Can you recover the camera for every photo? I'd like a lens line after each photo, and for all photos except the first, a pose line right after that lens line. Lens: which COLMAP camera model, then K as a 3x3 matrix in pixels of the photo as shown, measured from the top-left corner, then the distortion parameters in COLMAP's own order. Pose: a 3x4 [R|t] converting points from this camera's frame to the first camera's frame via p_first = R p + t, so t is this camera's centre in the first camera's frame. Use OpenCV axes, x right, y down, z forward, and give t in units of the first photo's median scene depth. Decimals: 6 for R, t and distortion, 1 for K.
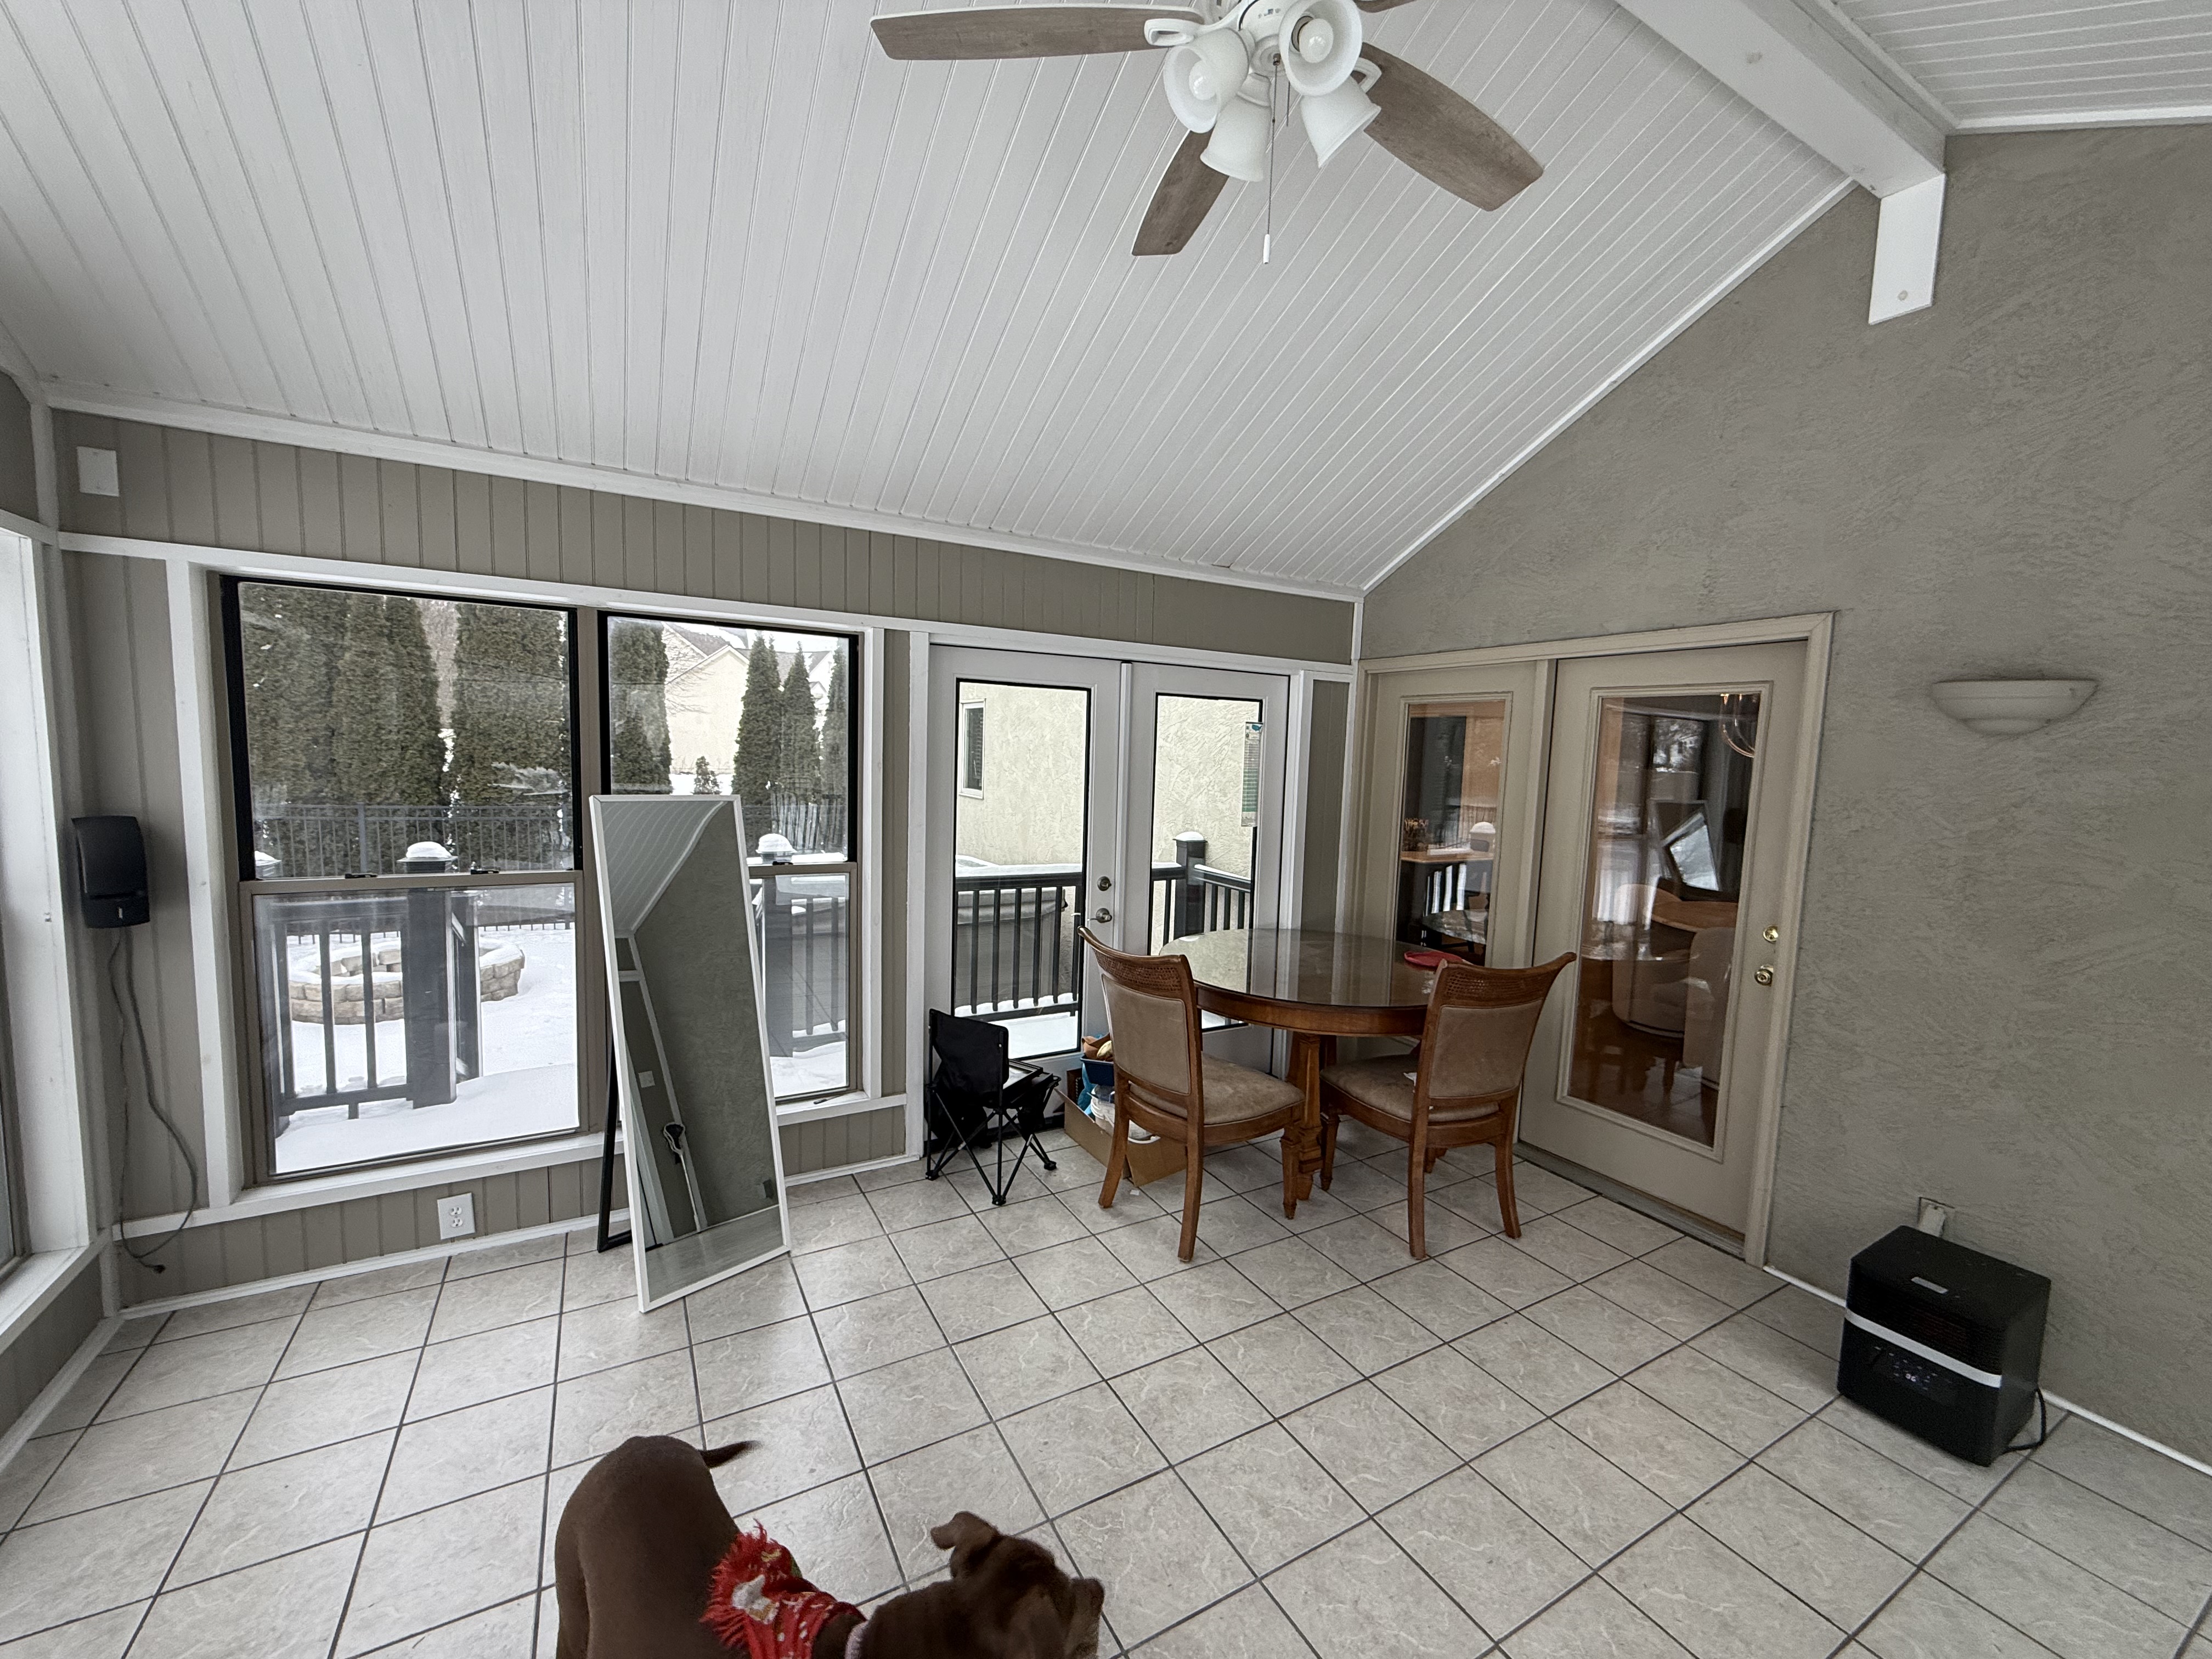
lens RADIAL K [[889.9, 0, 1106.5], [0, 889.9, 830.3], [0, 0, 1]] dist [-0.002869, 0.000657]
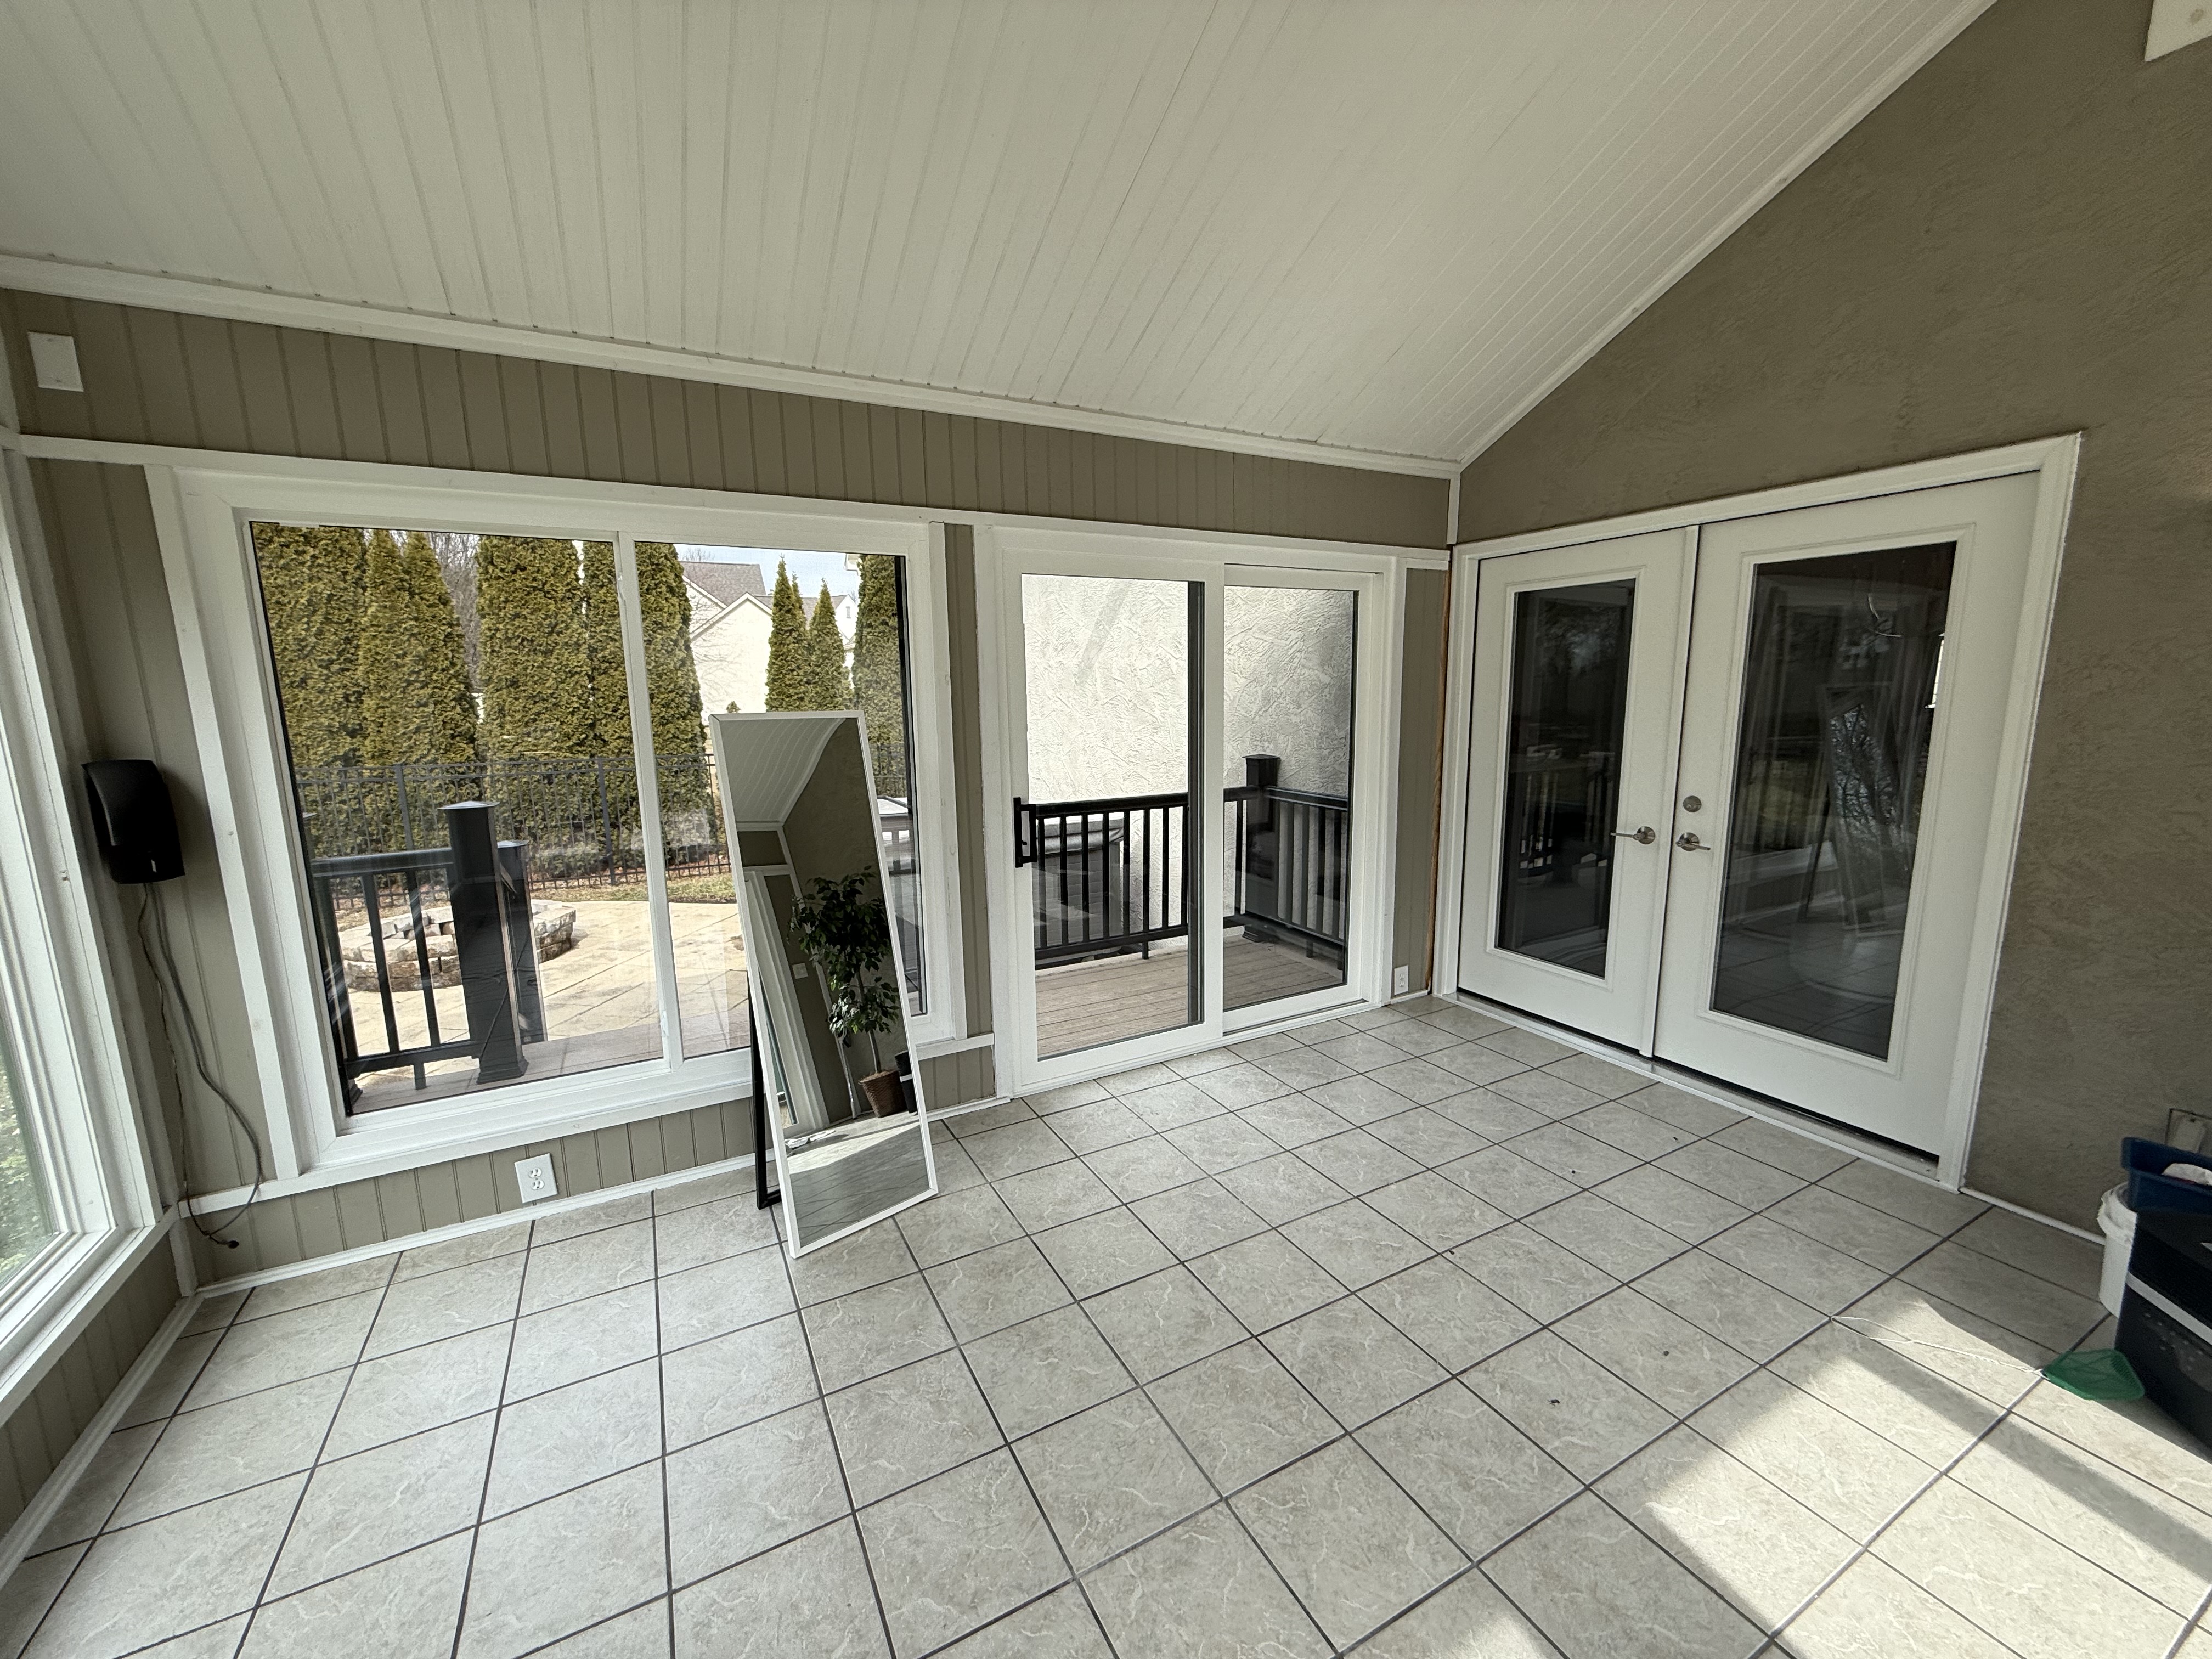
lens RADIAL K [[889.9, 0, 1104.1], [0, 889.9, 831.6], [0, 0, 1]] dist [-0.002869, 0.000657]
pose [[0.998564, -0.042562, -0.032548, -0.096985], [0.044796, 0.996449, 0.071299, 0.032384], [0.029398, -0.072655, 0.996924, 0.121461]]
